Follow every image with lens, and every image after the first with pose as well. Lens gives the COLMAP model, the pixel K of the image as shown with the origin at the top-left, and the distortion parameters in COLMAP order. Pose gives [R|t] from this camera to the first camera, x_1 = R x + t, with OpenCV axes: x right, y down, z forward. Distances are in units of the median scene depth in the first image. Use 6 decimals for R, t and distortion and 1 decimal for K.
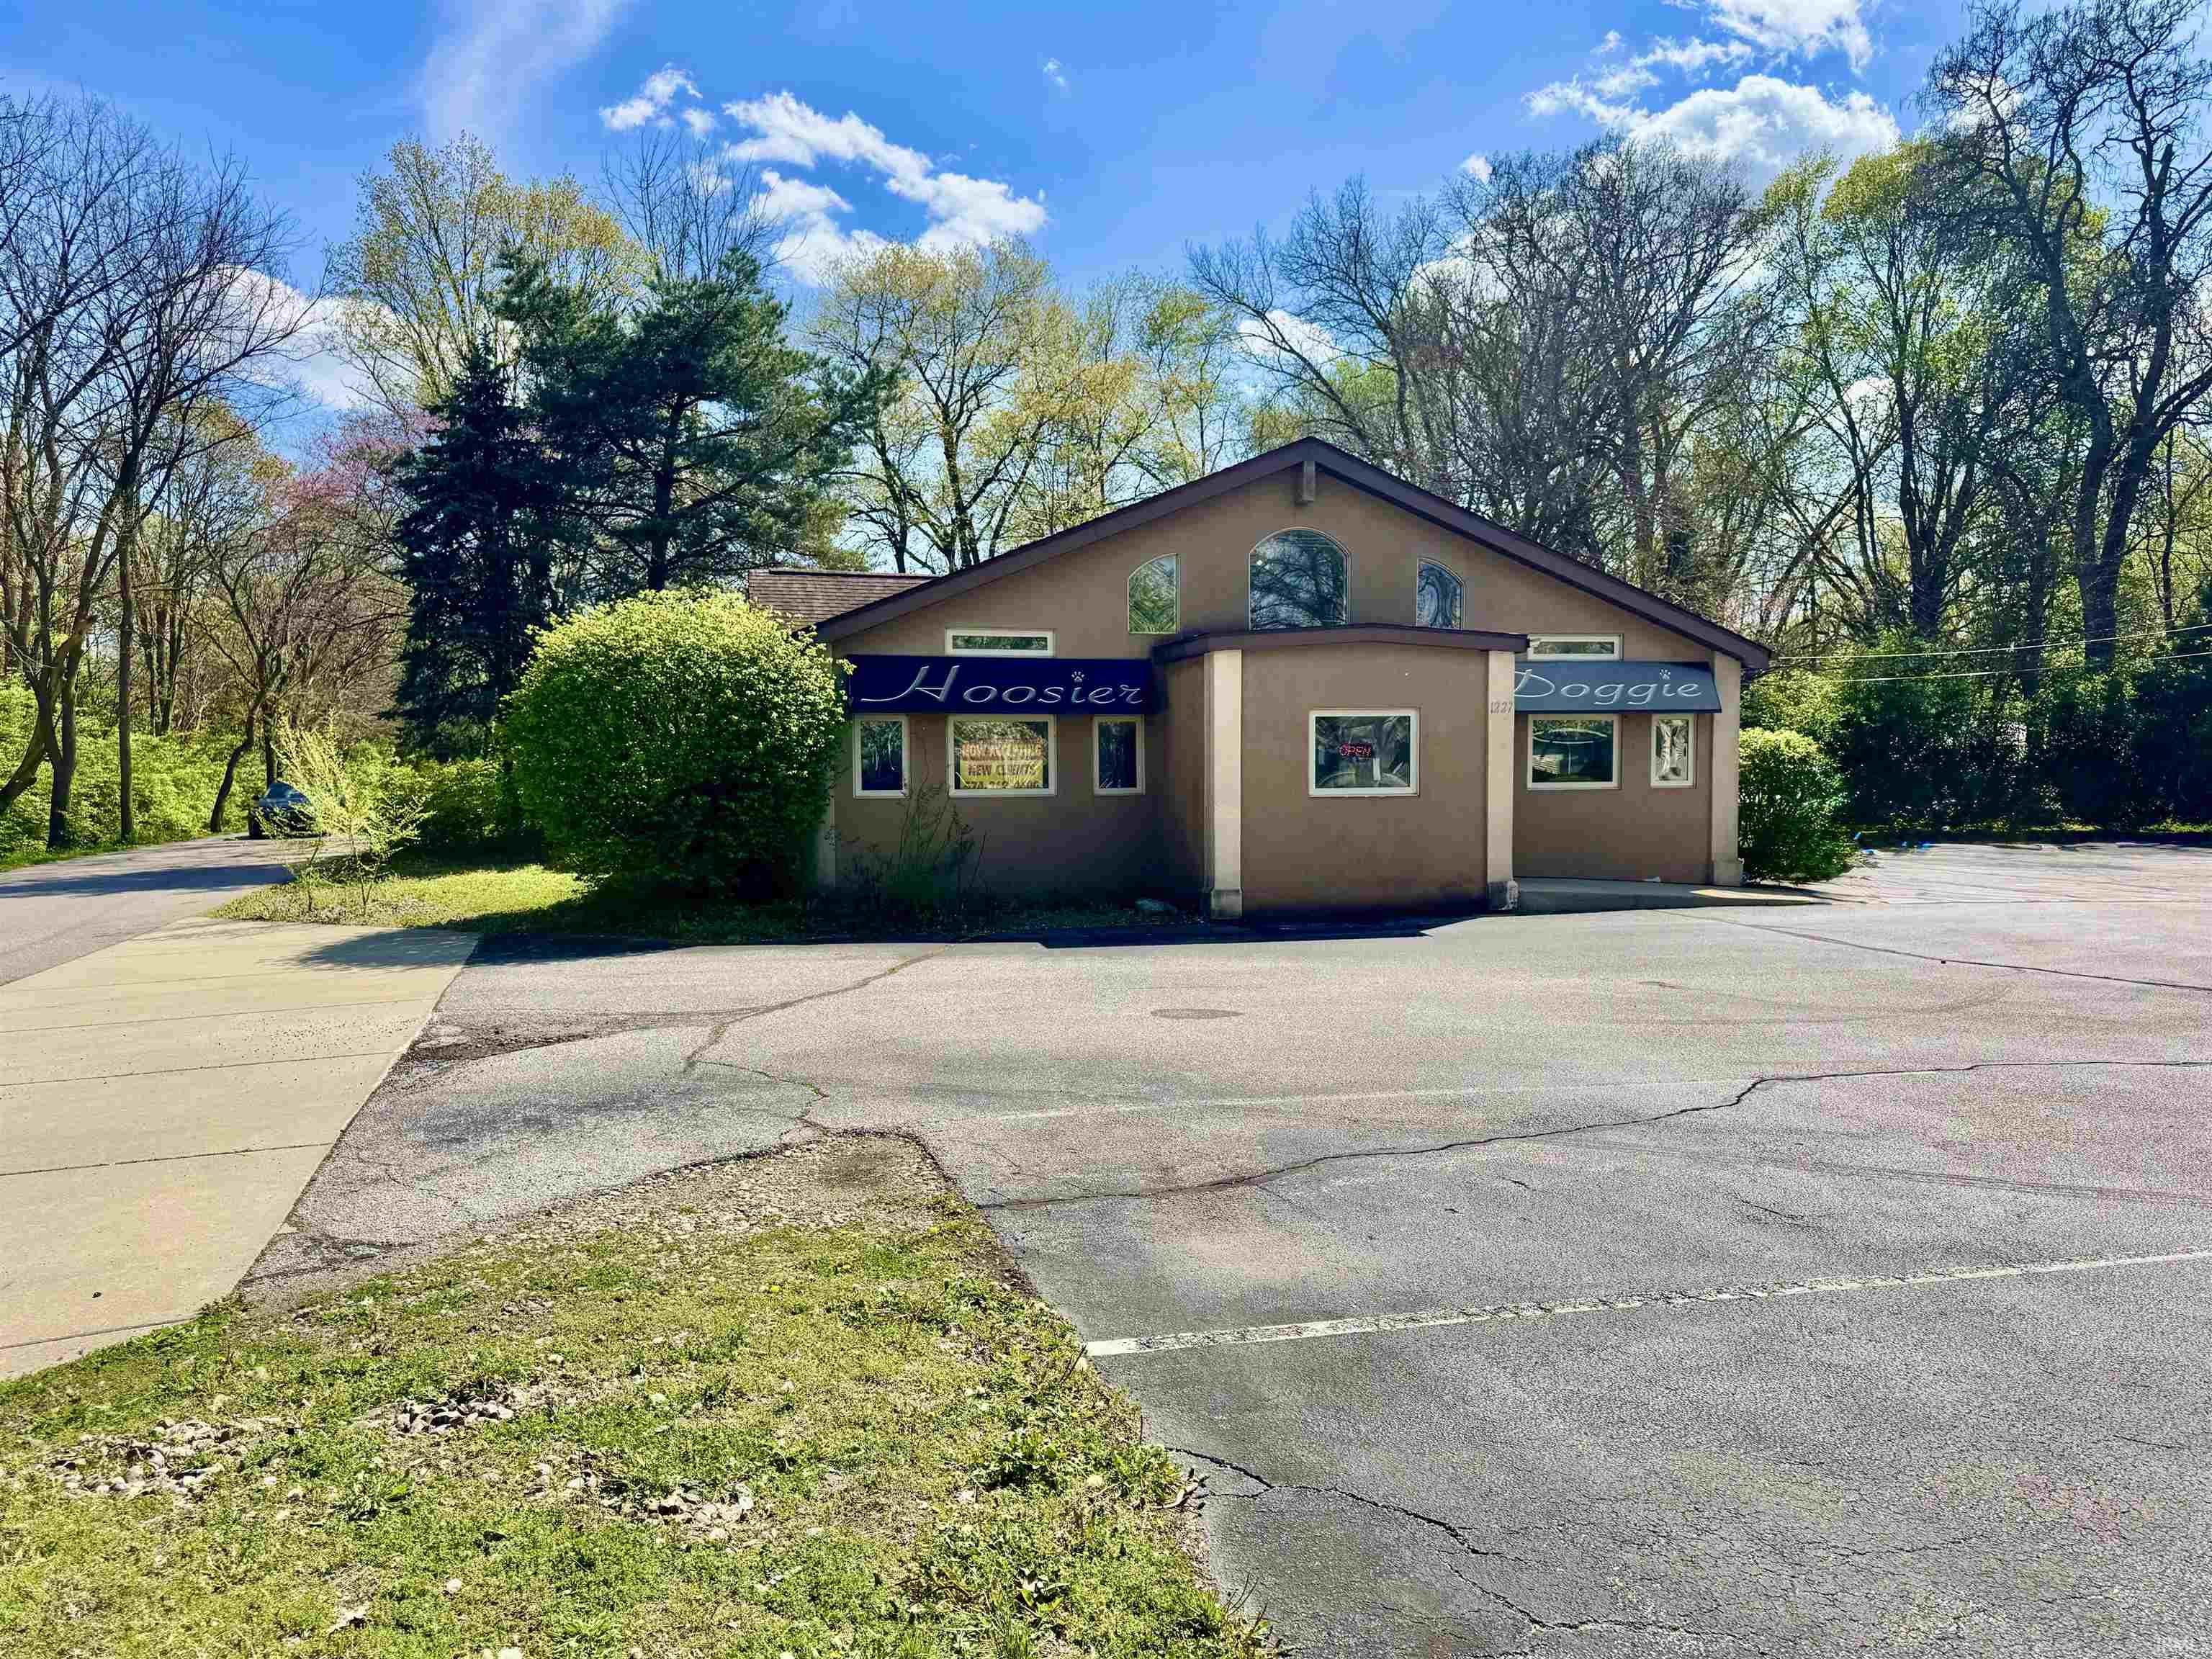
lens RADIAL K [[1548.8, 0, 1134.1], [0, 1548.8, 832.6], [0, 0, 1]] dist [0.101247, -0.079567]
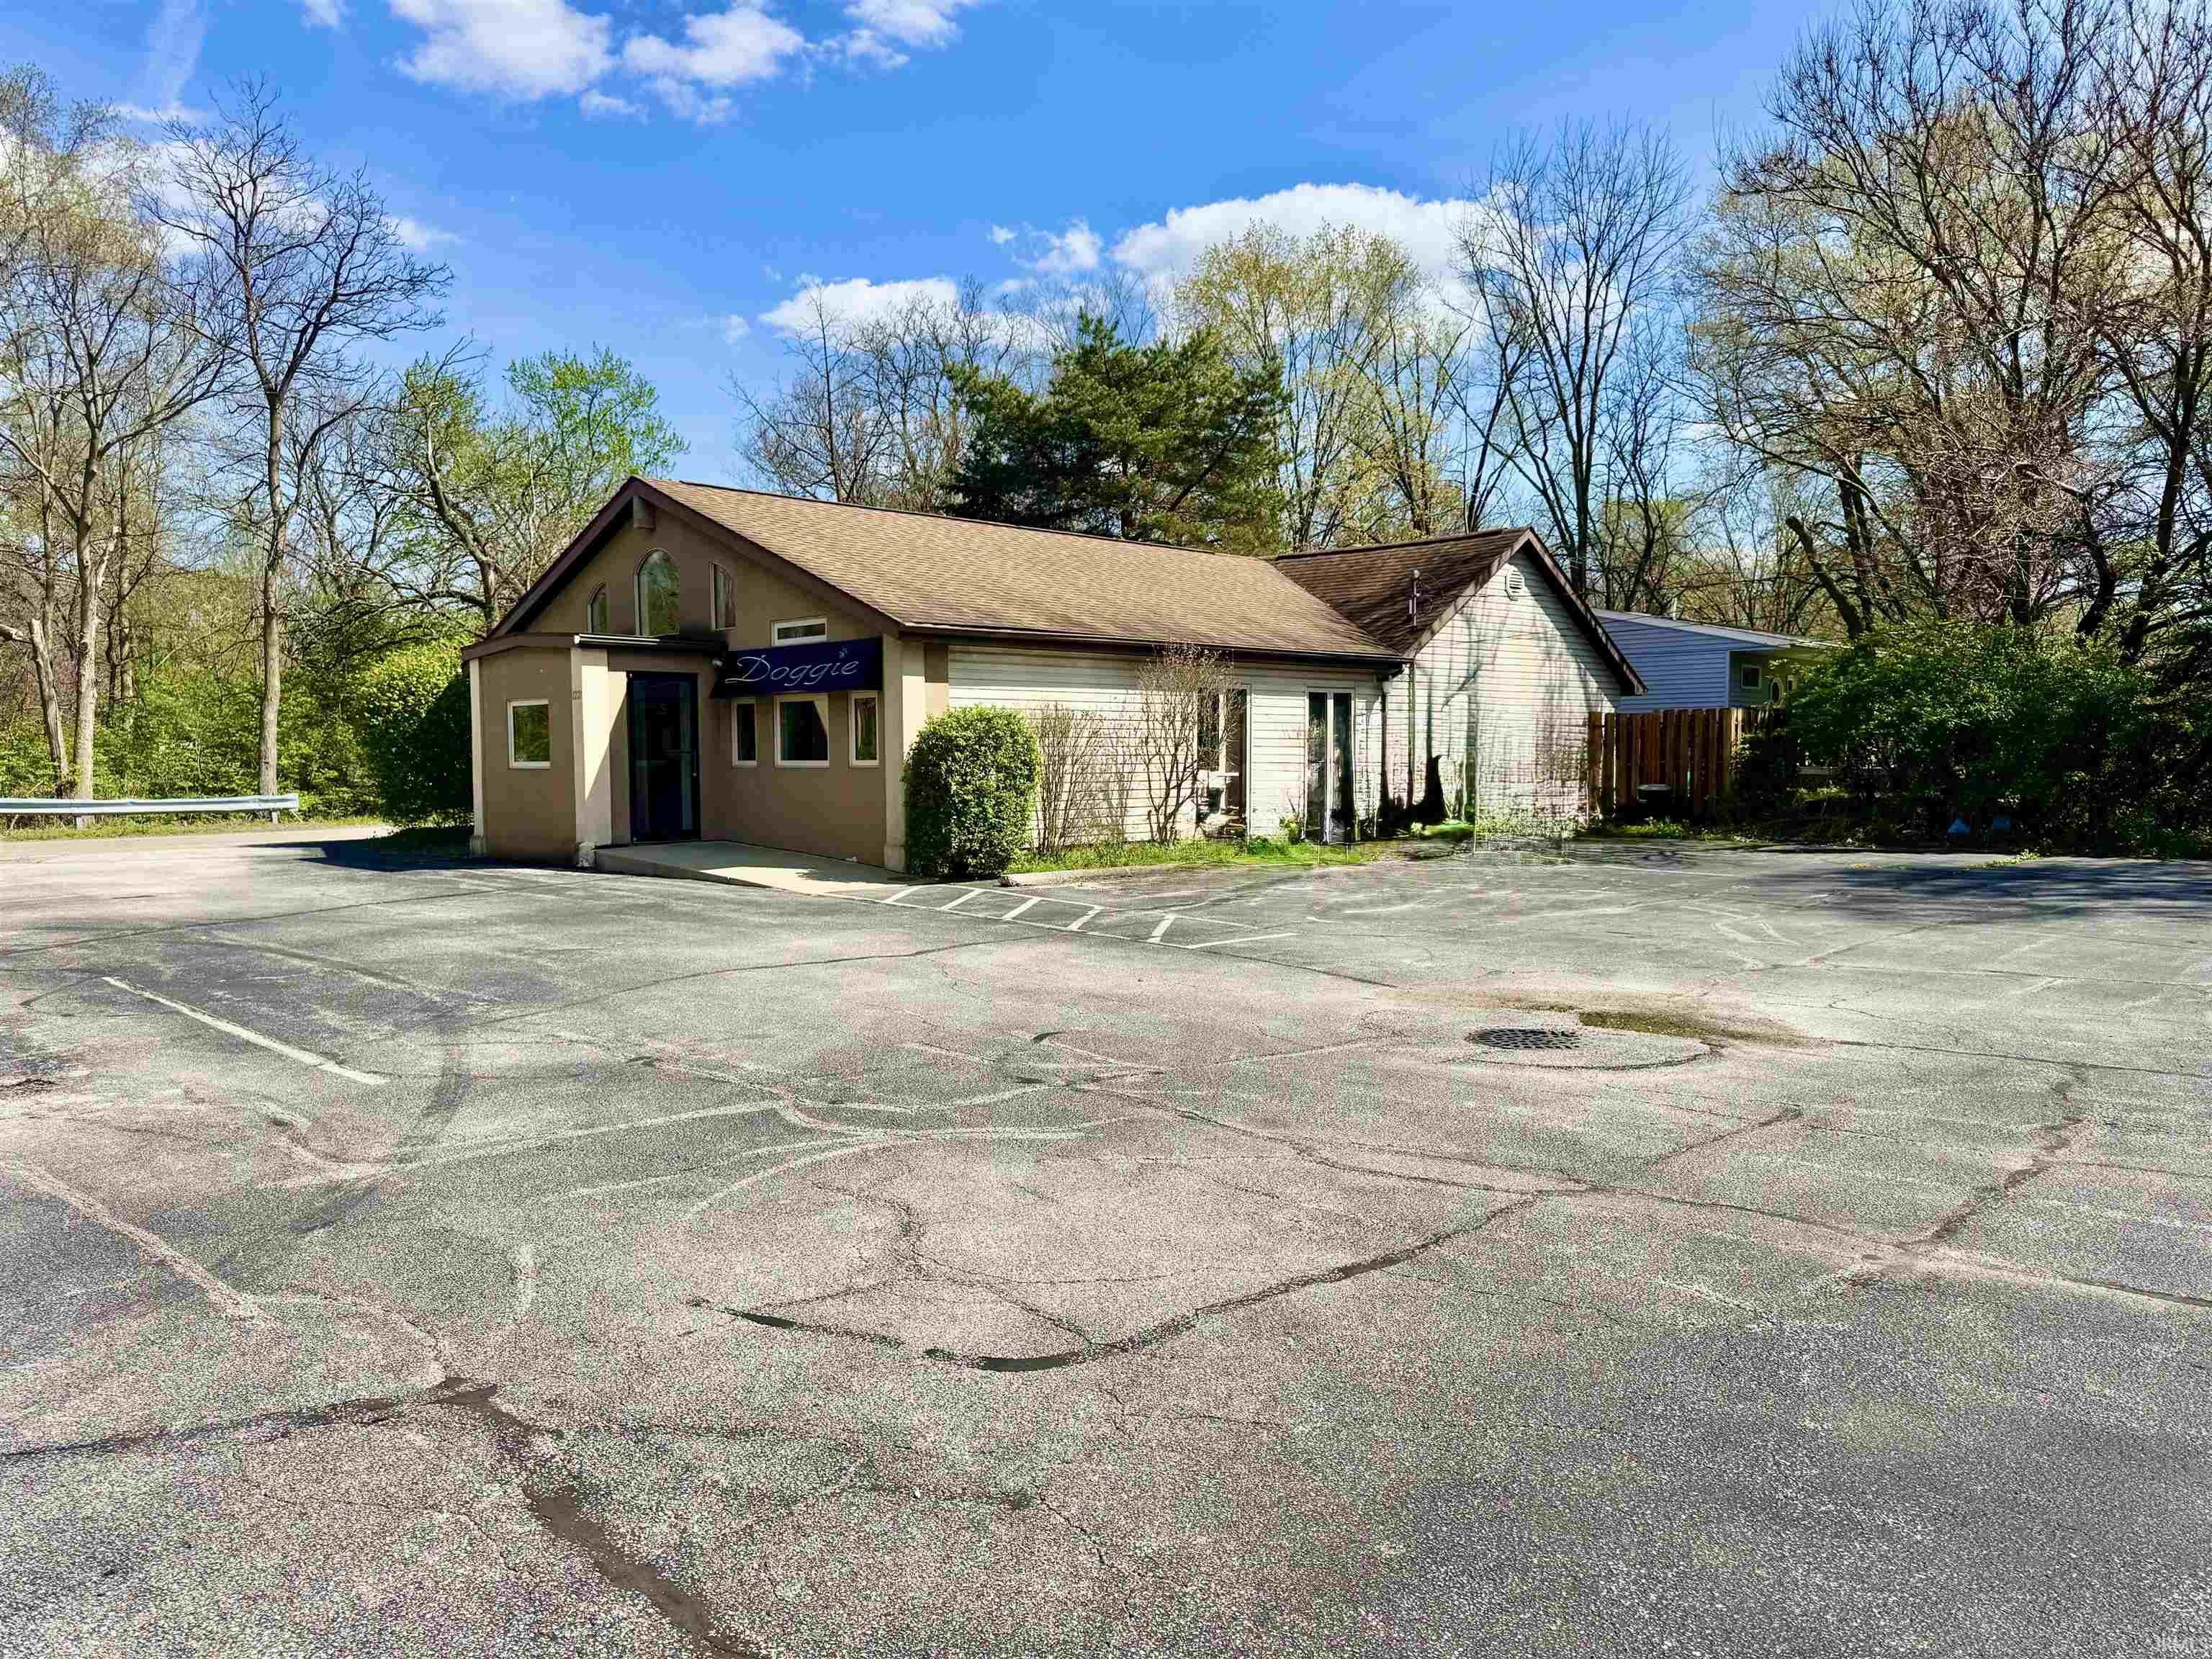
lens RADIAL K [[1564.1, 0, 1137.5], [0, 1564.1, 827.1], [0, 0, 1]] dist [0.082025, -0.071874]
pose [[0.514508, 0.048126, -0.856134, 1.454251], [-0.035469, 0.998764, 0.034829, -0.035777], [0.856752, 0.012446, 0.515579, 0.727052]]
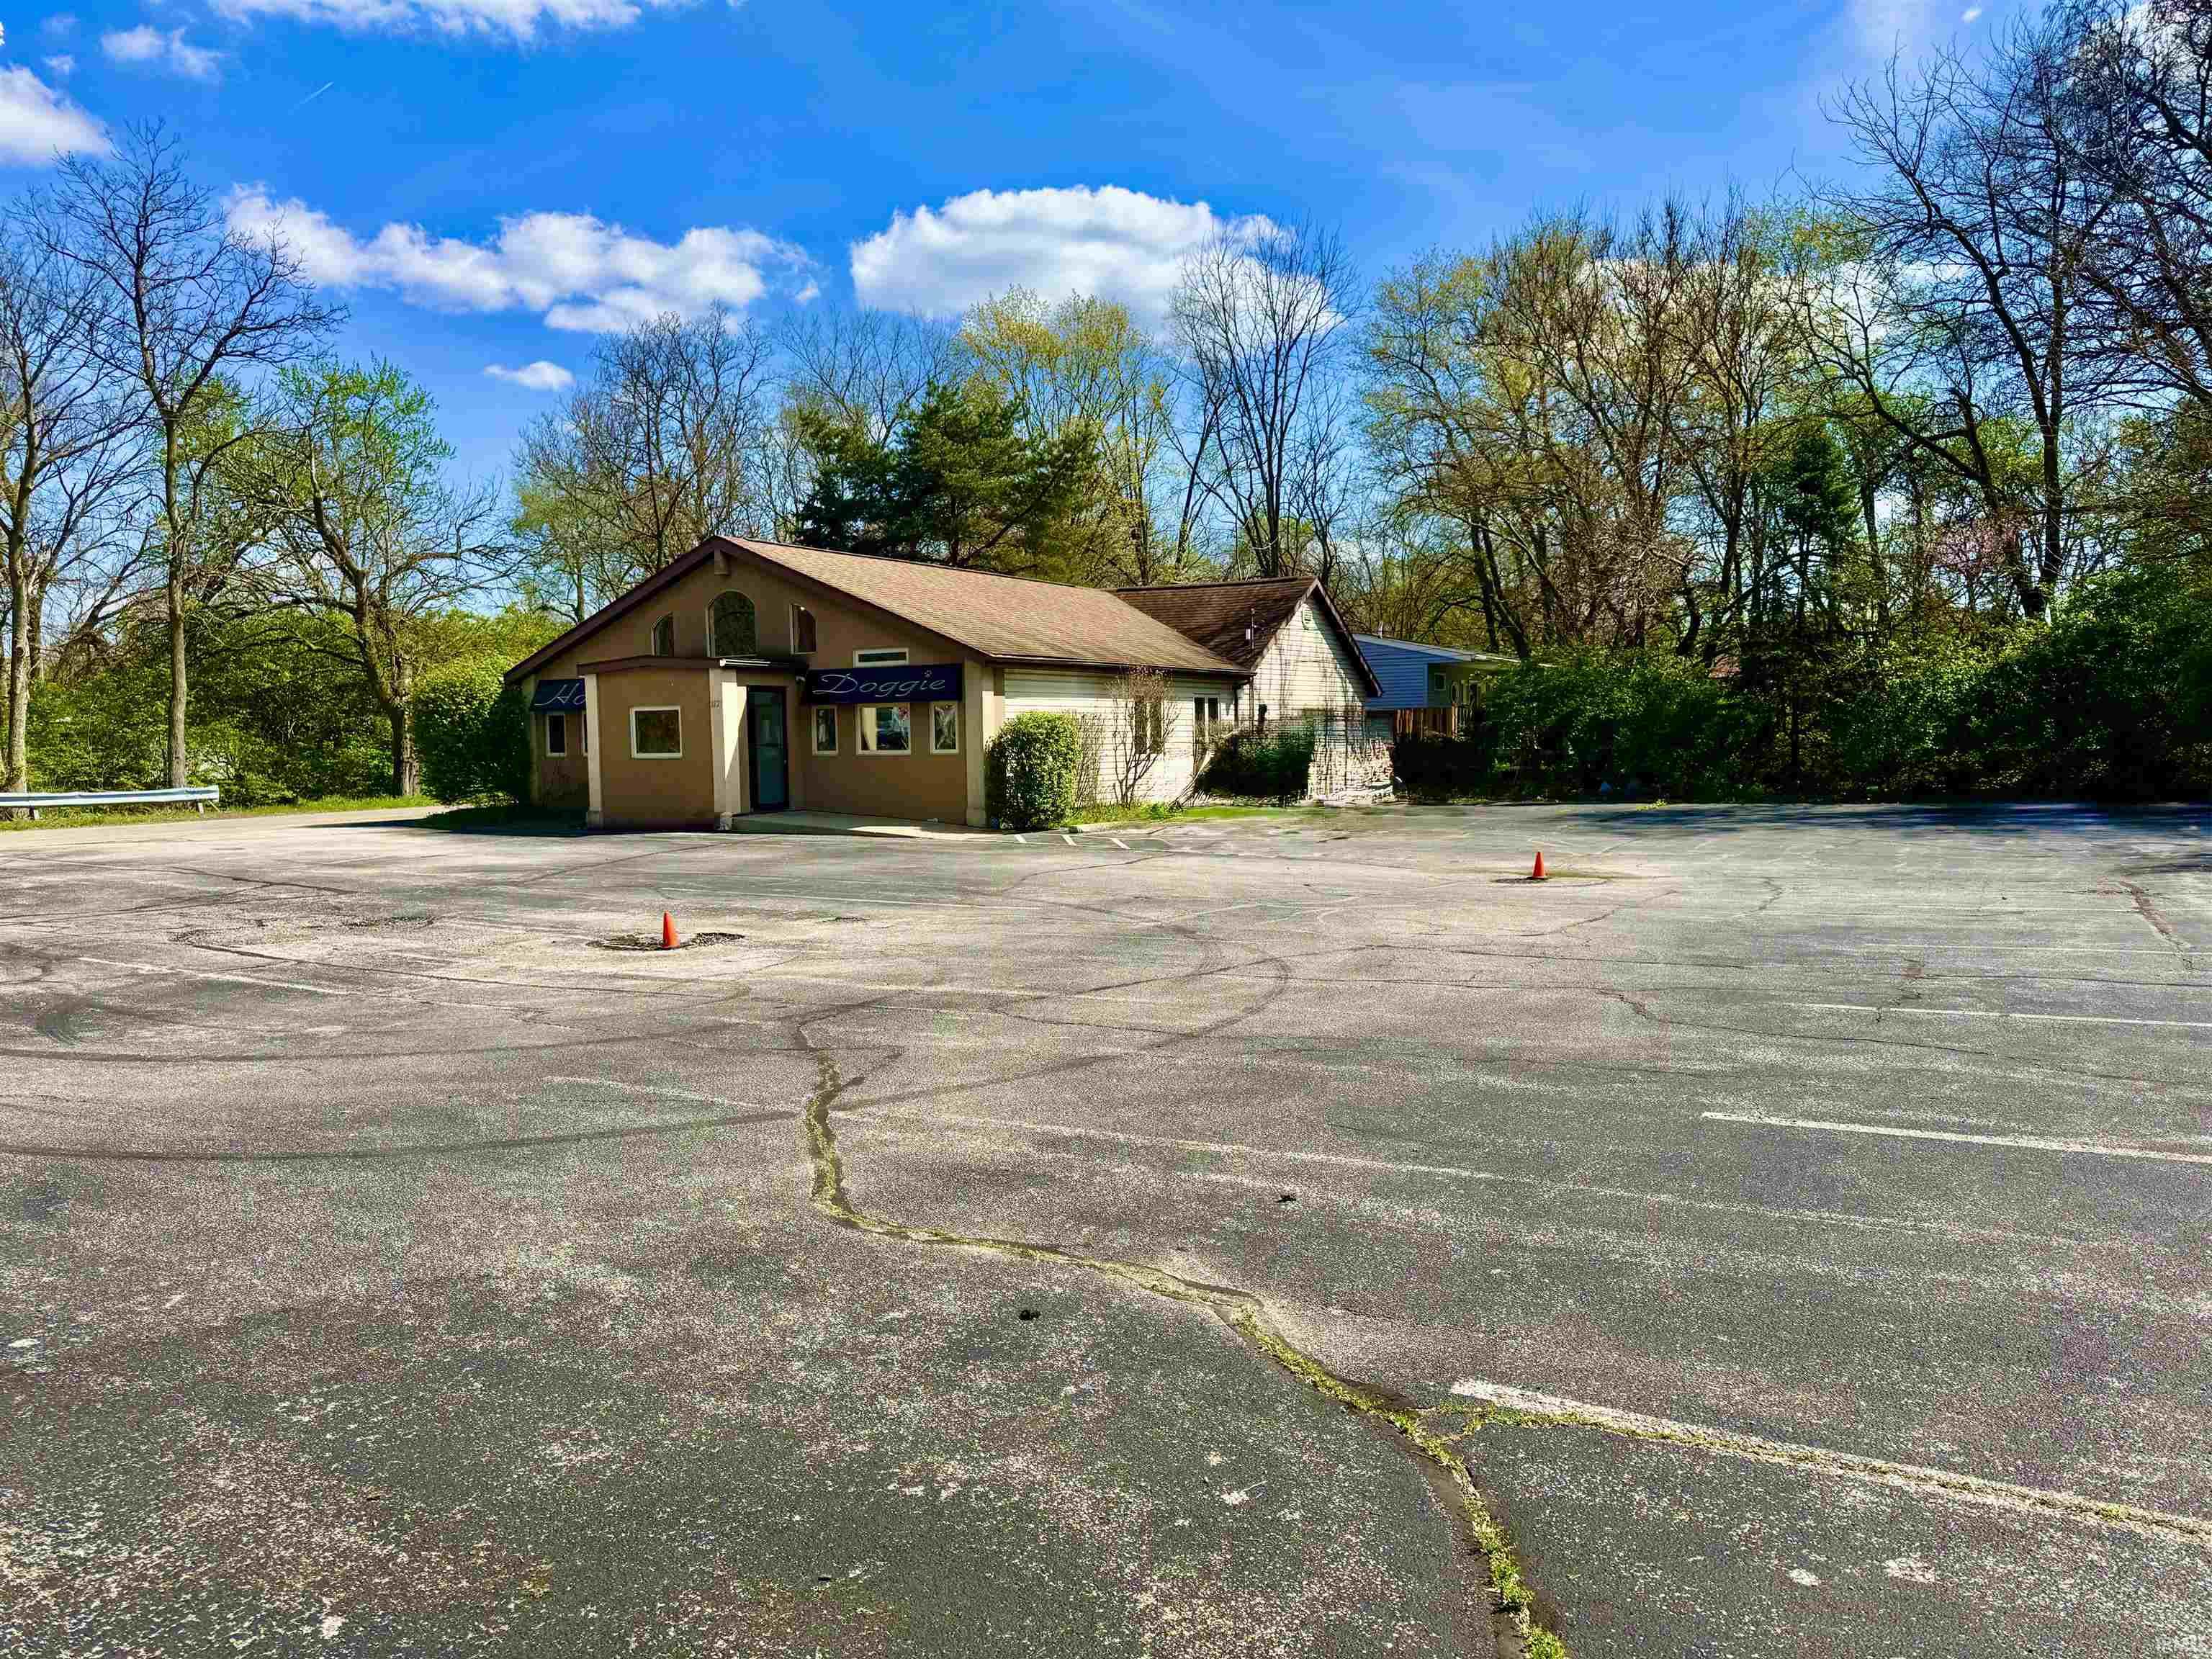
lens RADIAL K [[1548.8, 0, 1134.1], [0, 1548.8, 832.6], [0, 0, 1]] dist [0.101247, -0.079567]
pose [[0.709298, 0.043473, -0.703567, 1.636210], [-0.021513, 0.998967, 0.040038, -0.020680], [0.704580, -0.013263, 0.709500, 0.155875]]
